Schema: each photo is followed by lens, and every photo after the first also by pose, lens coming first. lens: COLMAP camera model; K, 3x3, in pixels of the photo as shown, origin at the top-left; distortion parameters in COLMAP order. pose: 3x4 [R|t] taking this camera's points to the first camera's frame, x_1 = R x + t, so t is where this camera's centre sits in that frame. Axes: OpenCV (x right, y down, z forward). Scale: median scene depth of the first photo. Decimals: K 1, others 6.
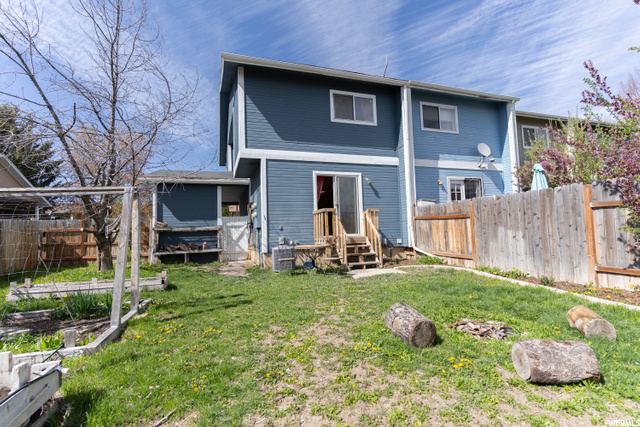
lens RADIAL K [[302.9, 0, 317.9], [0, 302.9, 211.2], [0, 0, 1]] dist [0.002790, 0.001424]
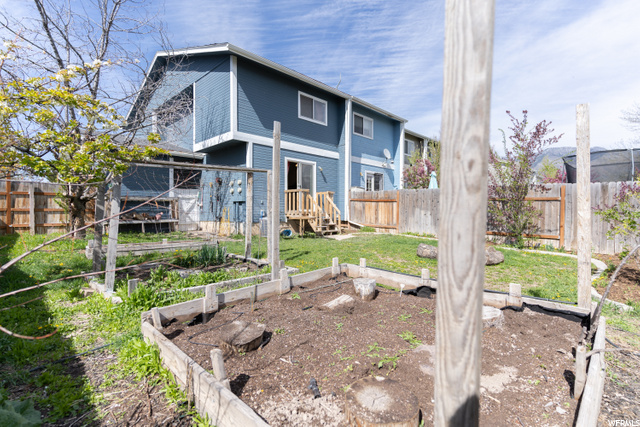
lens RADIAL K [[302.9, 0, 317.9], [0, 302.9, 211.2], [0, 0, 1]] dist [0.002790, 0.001424]
pose [[0.893033, 0.034004, 0.448705, -0.406247], [-0.066407, 0.996182, 0.056673, 0.006208], [-0.445065, -0.080409, 0.891881, -0.154004]]
